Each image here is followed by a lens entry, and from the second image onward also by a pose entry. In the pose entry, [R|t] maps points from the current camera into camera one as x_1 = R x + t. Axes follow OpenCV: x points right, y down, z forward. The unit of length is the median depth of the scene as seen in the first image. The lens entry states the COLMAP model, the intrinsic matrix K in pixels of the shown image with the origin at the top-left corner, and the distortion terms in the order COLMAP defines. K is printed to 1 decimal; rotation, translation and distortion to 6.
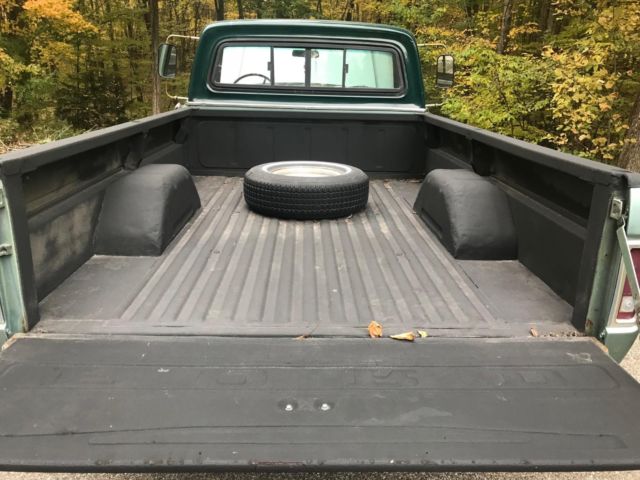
lens RADIAL K [[530.8, 0, 317.9], [0, 530.8, 244.7], [0, 0, 1]] dist [0.011465, 0.006483]
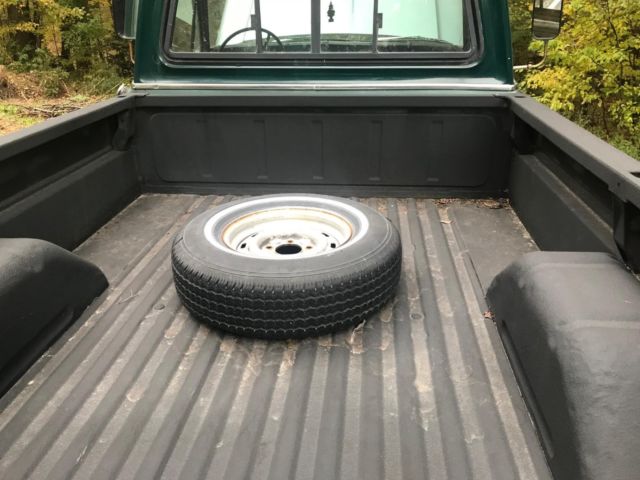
lens RADIAL K [[530.8, 0, 321.2], [0, 530.8, 233.4], [0, 0, 1]] dist [0.011465, 0.006483]
pose [[0.991966, 0.011099, -0.126017, 0.066534], [0.001496, 0.995045, 0.099412, -0.151072], [0.126496, -0.098802, 0.987034, 0.371518]]
